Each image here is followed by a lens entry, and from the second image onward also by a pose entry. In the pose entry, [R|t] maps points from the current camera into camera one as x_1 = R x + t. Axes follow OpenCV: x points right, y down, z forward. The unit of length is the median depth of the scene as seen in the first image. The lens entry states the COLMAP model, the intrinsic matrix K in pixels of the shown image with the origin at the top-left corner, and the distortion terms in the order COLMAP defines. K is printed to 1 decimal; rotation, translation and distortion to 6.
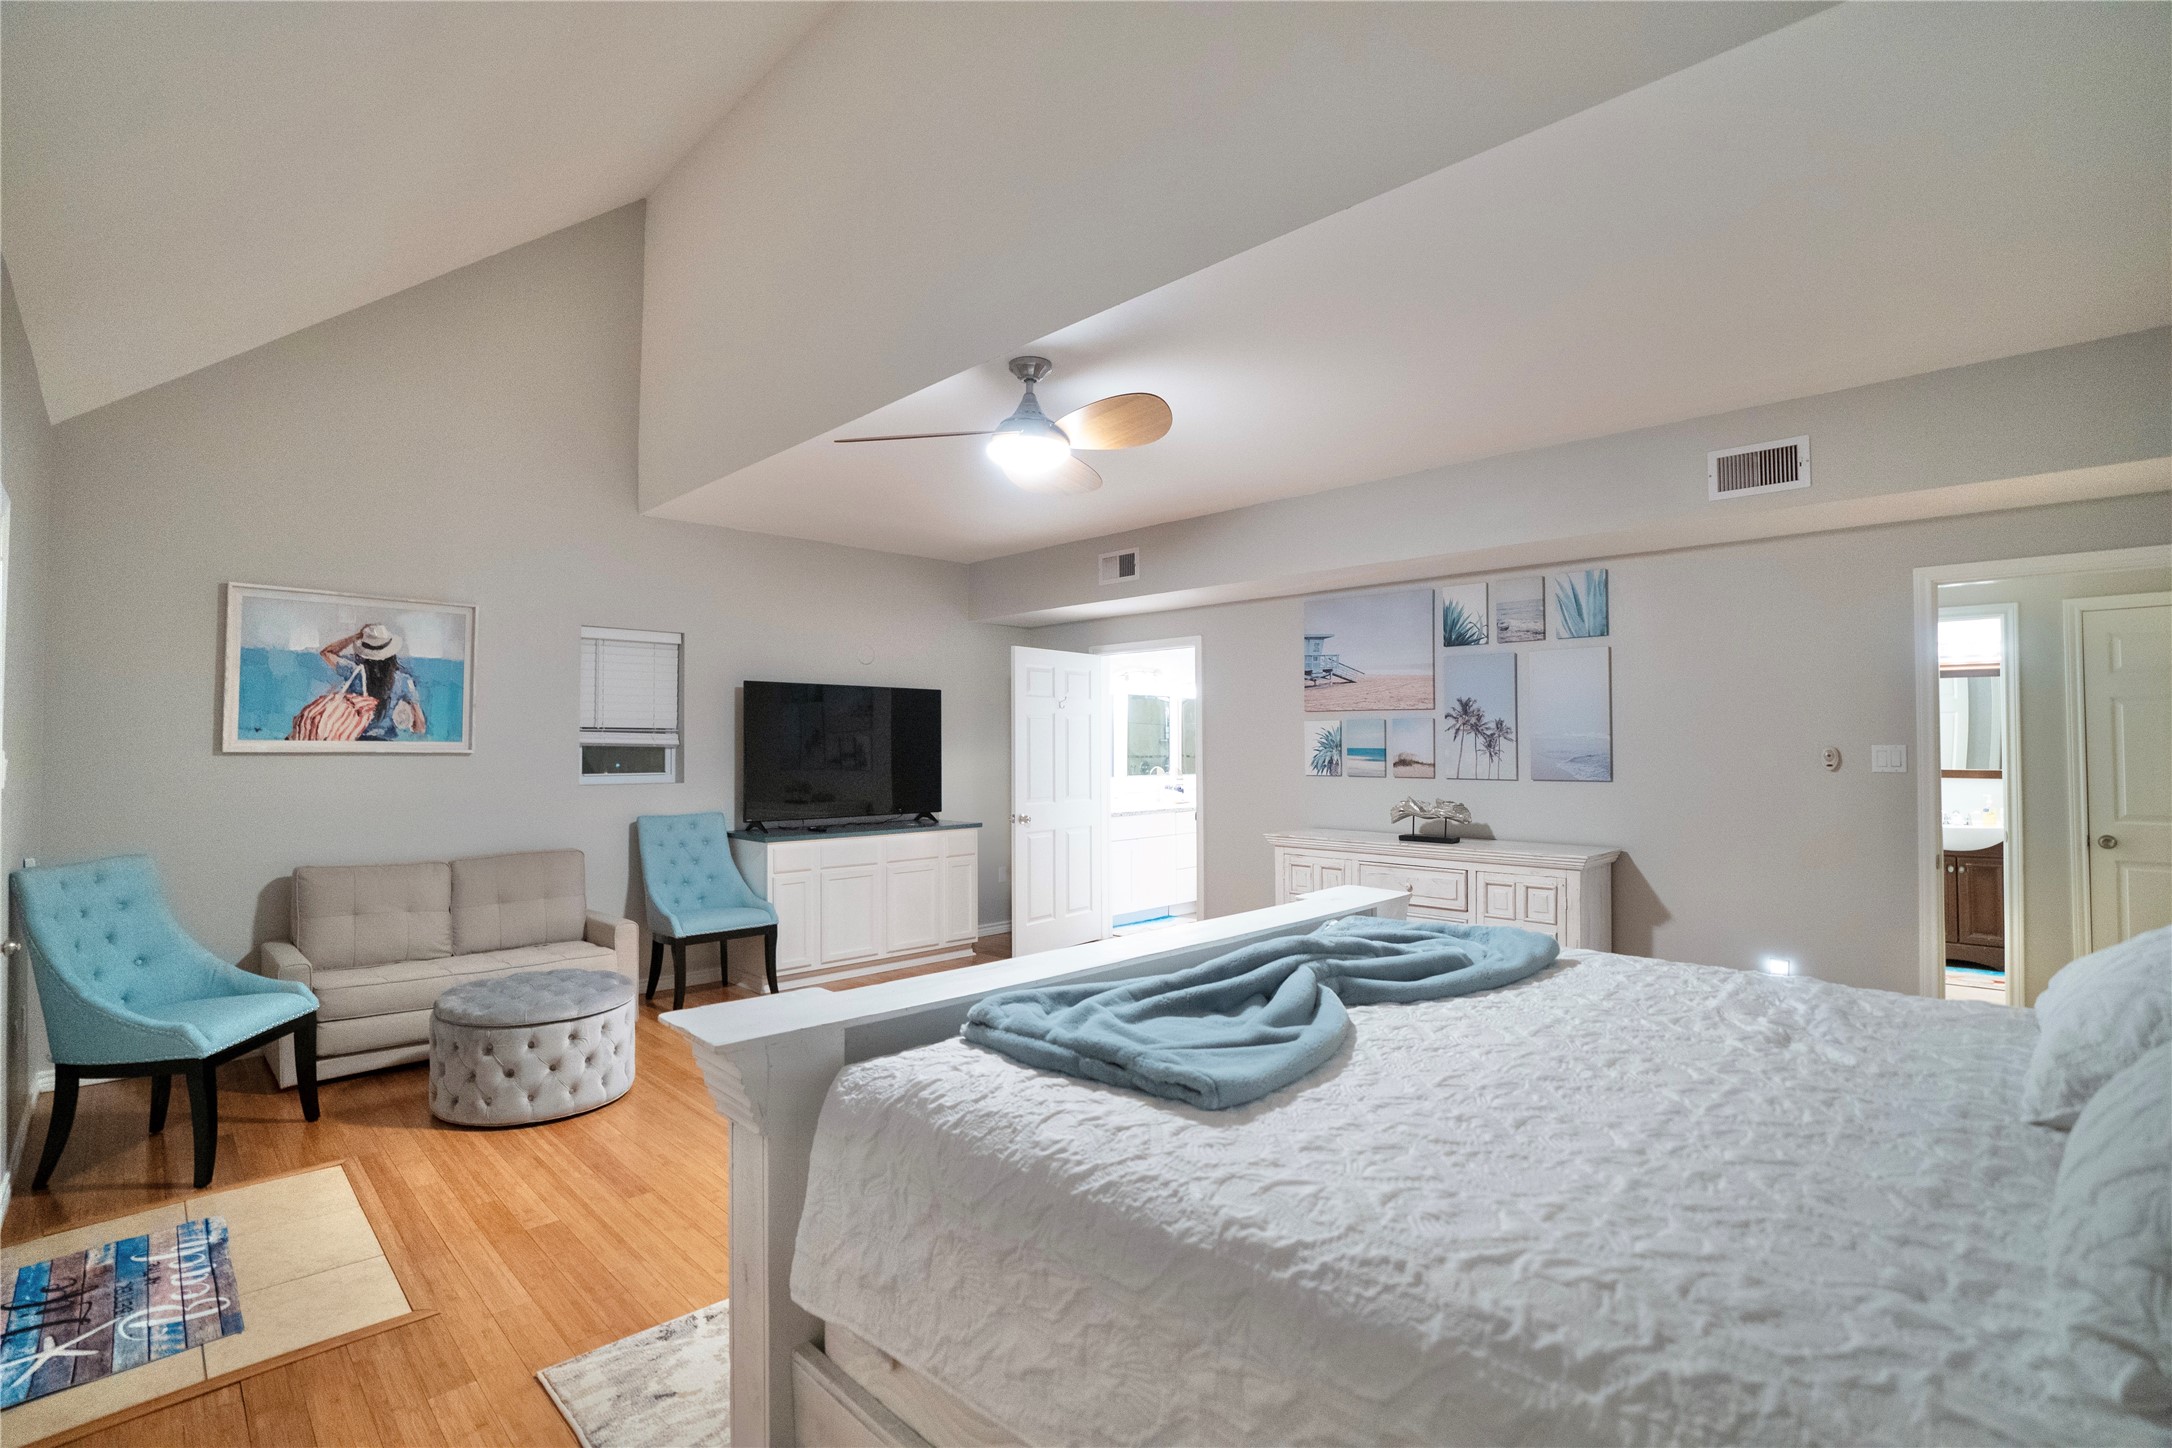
lens RADIAL K [[1001.6, 0, 1083.8], [0, 1001.6, 721.4], [0, 0, 1]] dist [-0.073992, 0.029137]
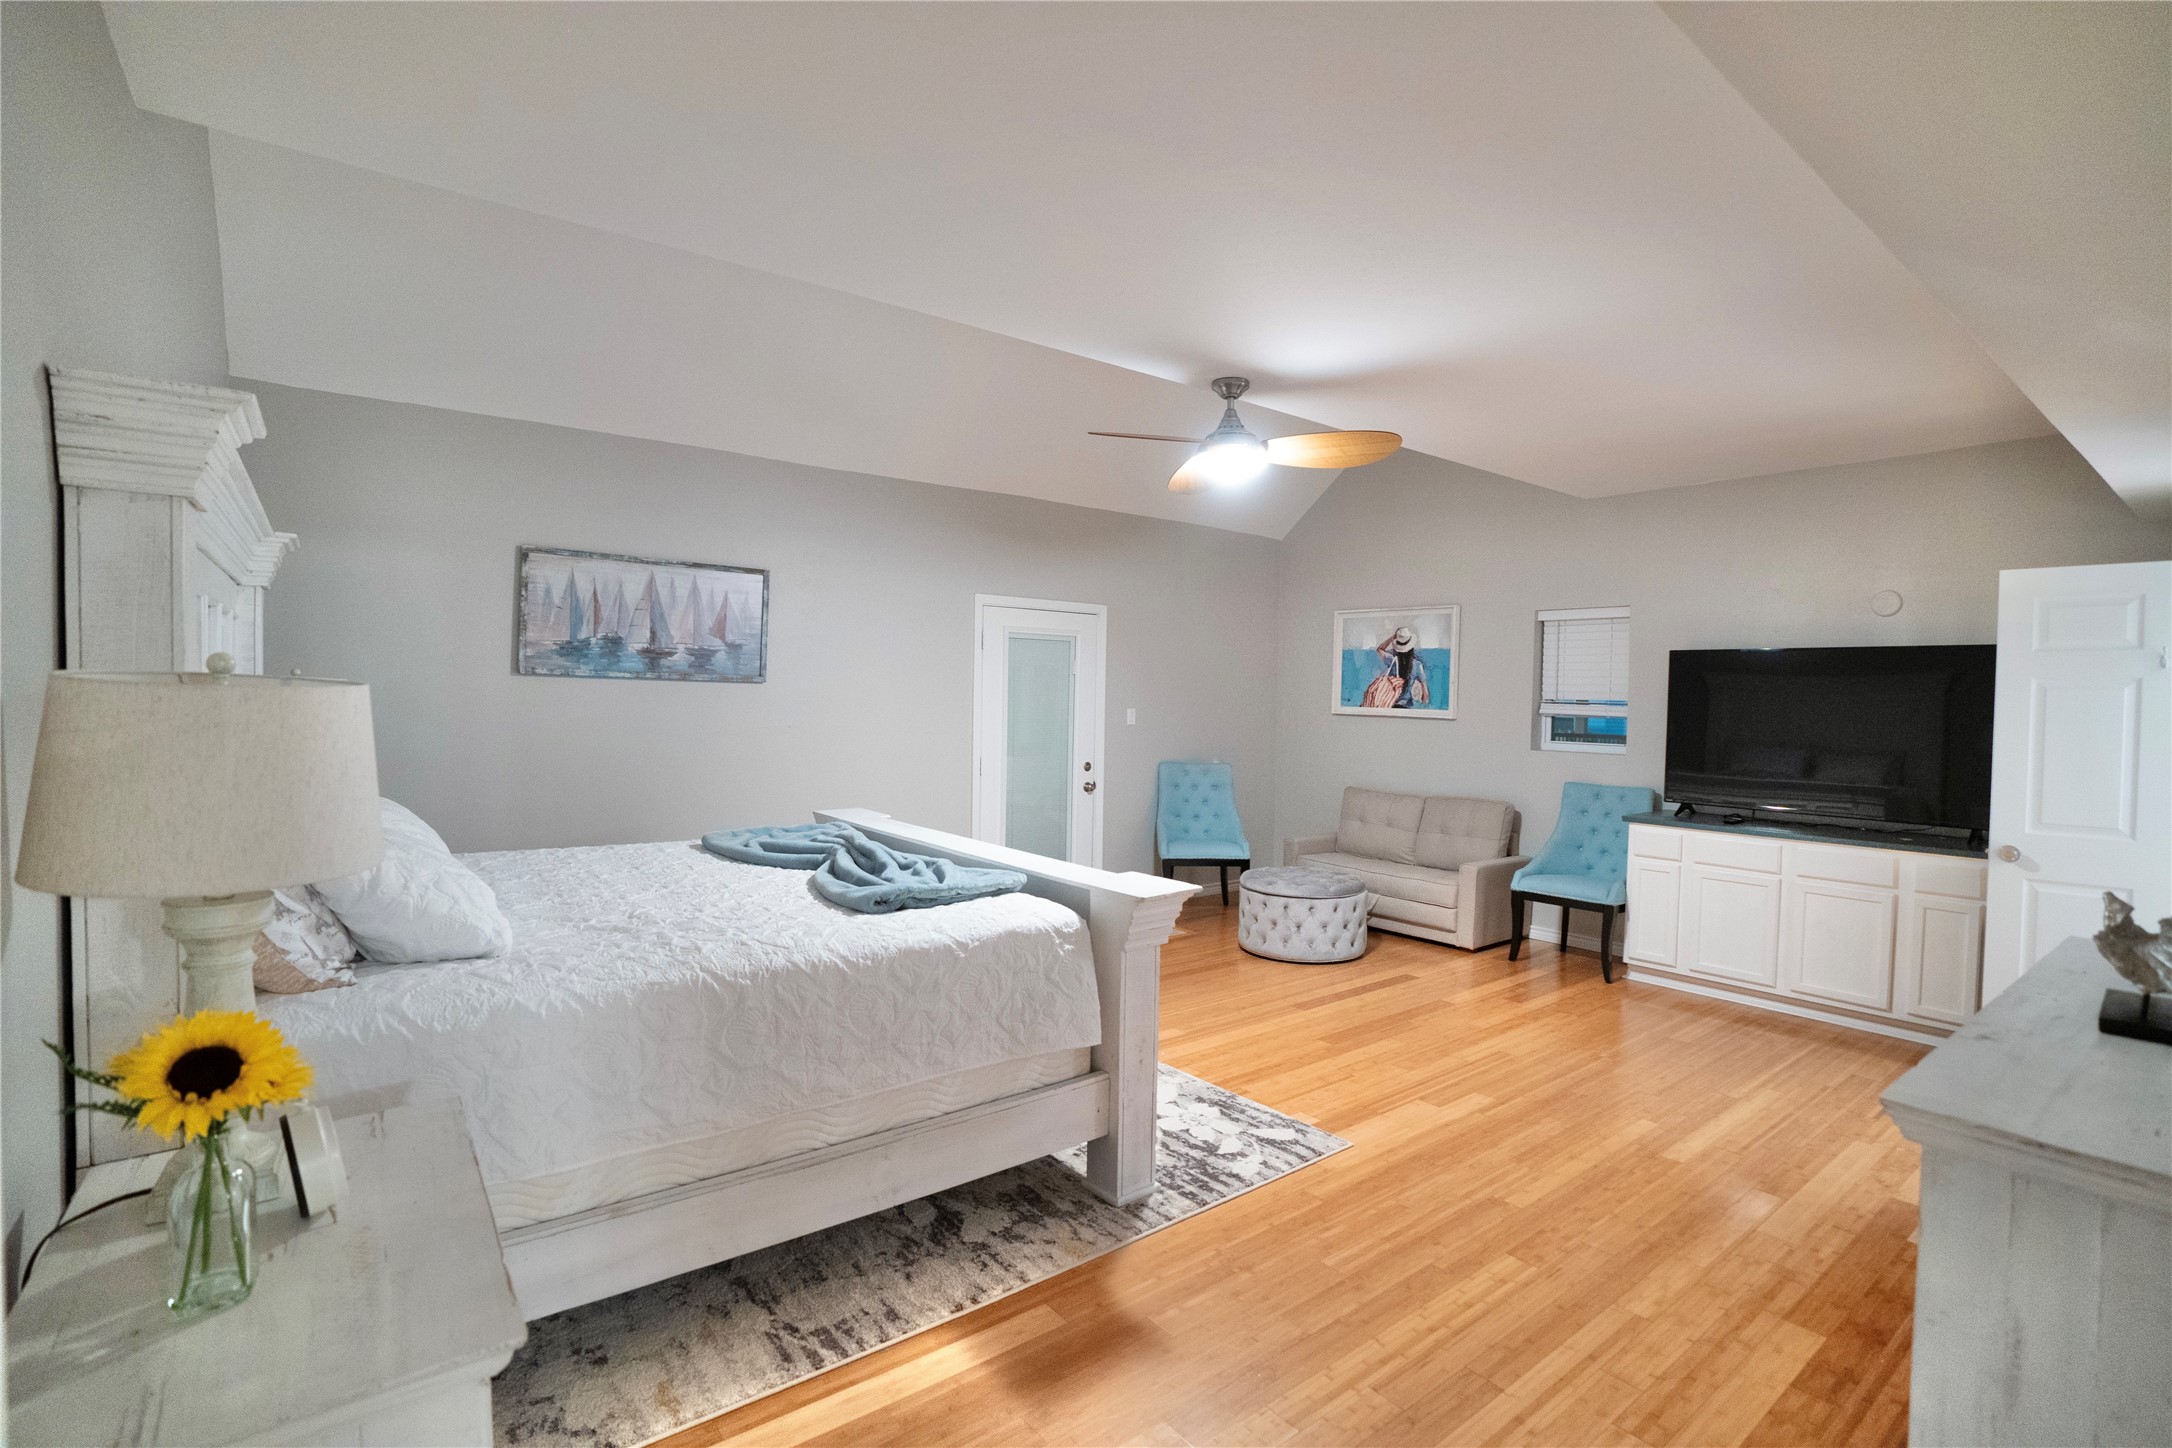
lens RADIAL K [[1001.6, 0, 1083.8], [0, 1001.6, 721.4], [0, 0, 1]] dist [-0.073992, 0.029137]
pose [[-0.123796, 0.027350, -0.991931, 0.766693], [0.005811, 0.999623, 0.026837, -0.002865], [0.992291, -0.002442, -0.123908, 0.677484]]
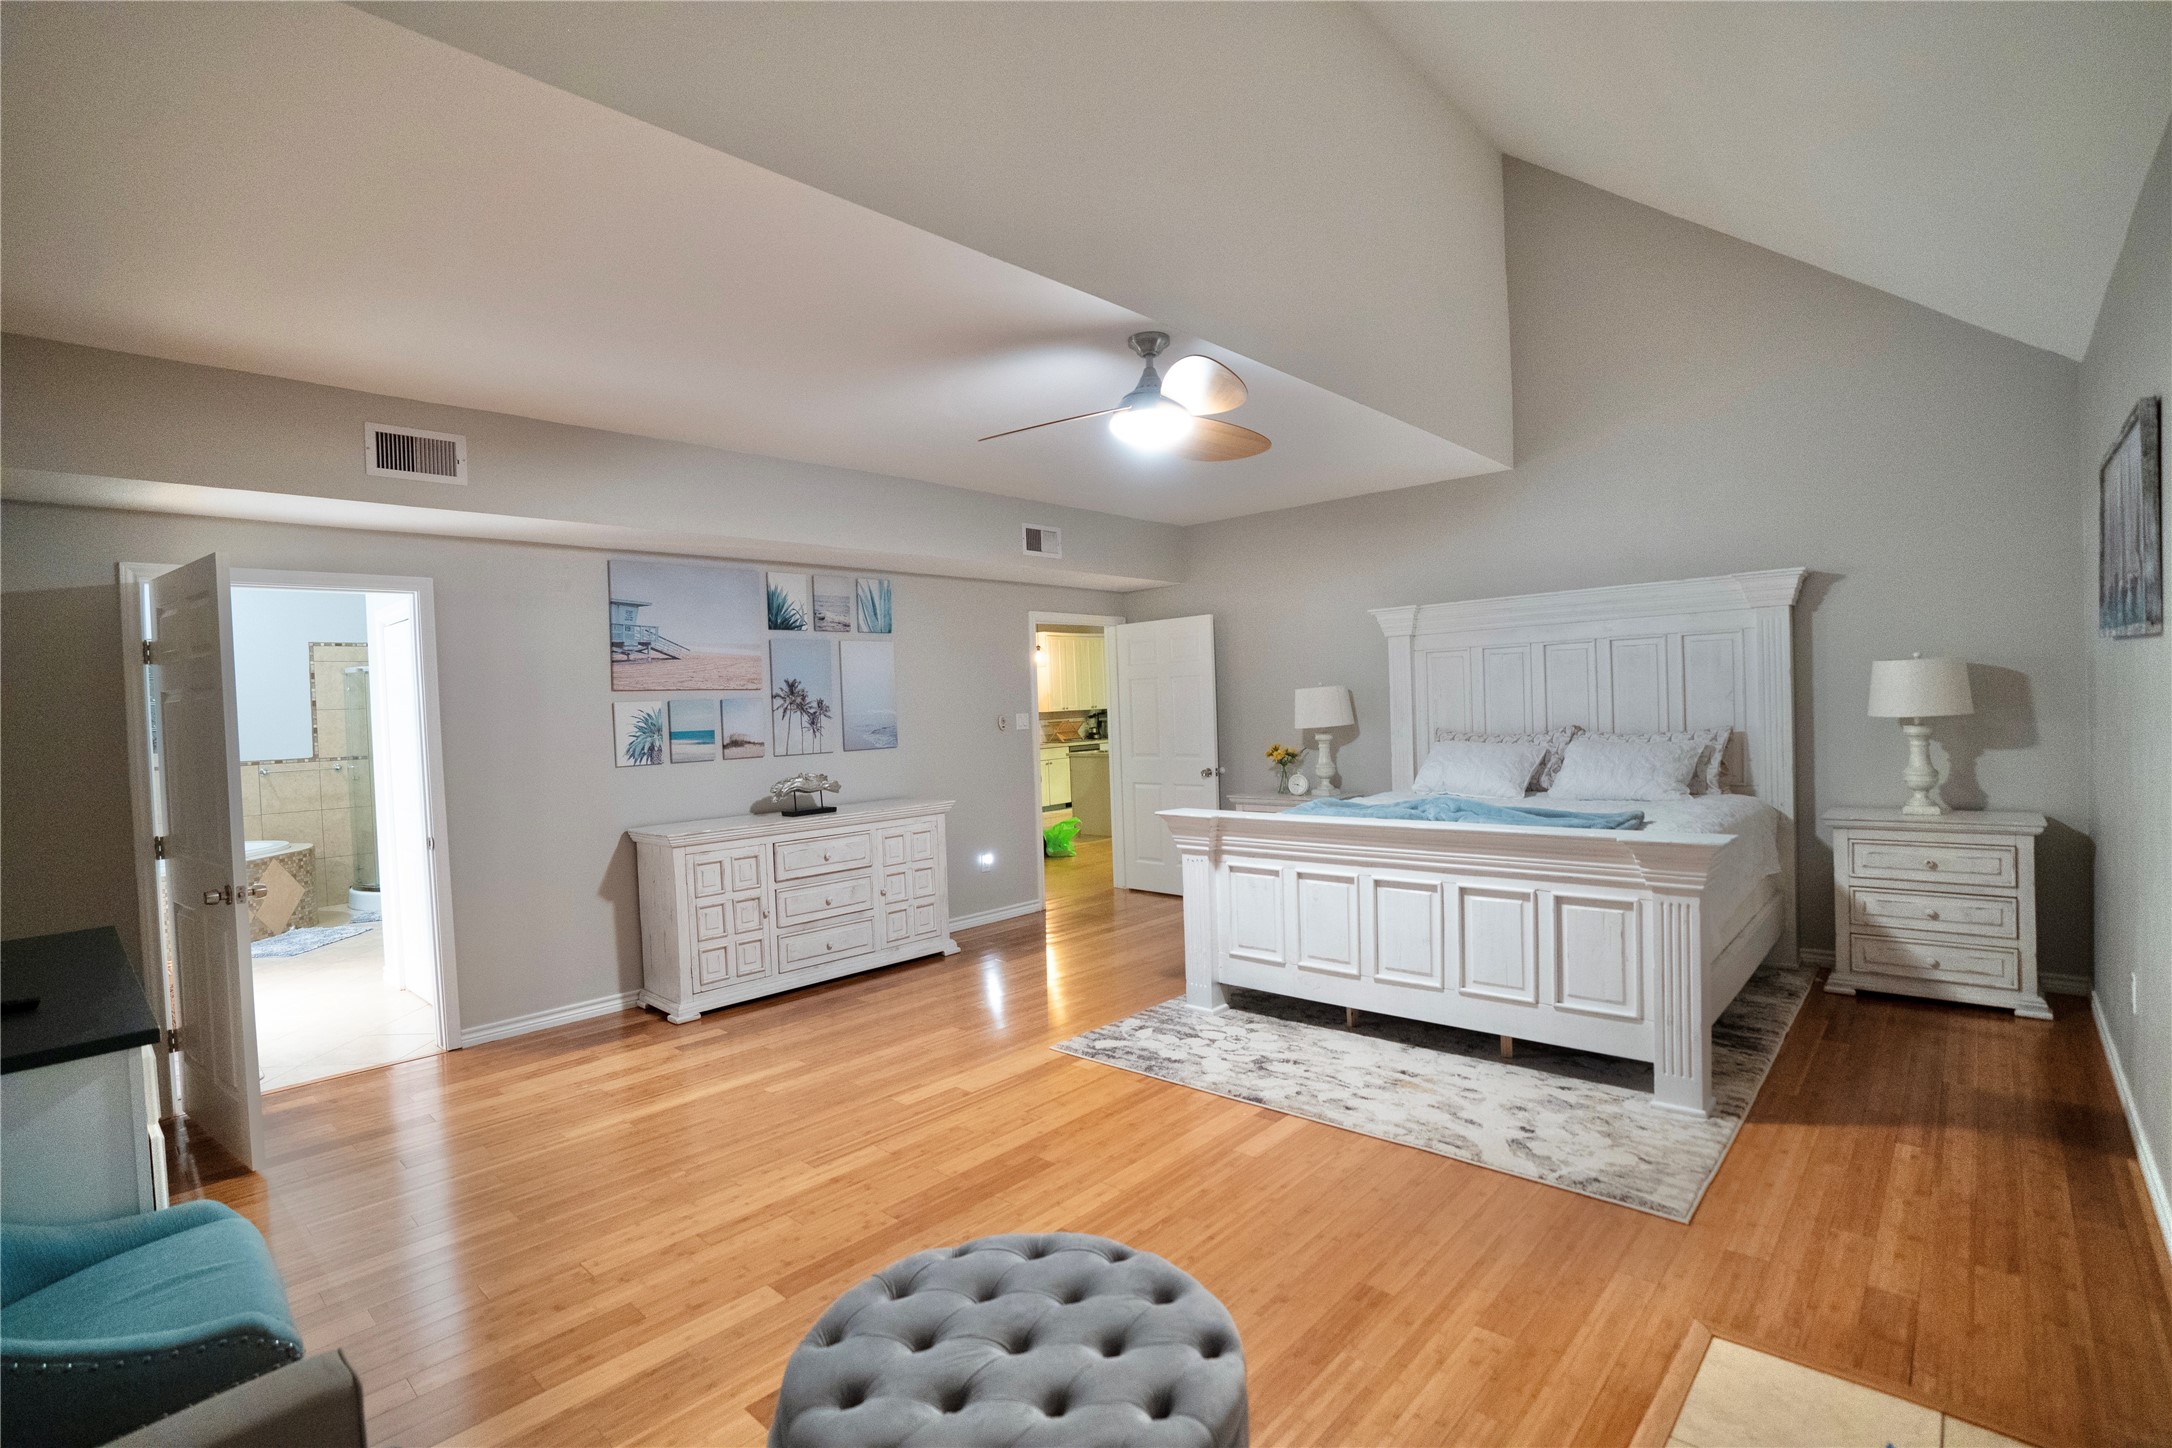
lens RADIAL K [[1001.6, 0, 1083.8], [0, 1001.6, 721.4], [0, 0, 1]] dist [-0.073992, 0.029137]
pose [[-0.039191, -0.013371, 0.999142, -0.749598], [0.015633, 0.999780, 0.013993, 0.012592], [-0.999109, 0.016168, -0.038974, 0.774435]]
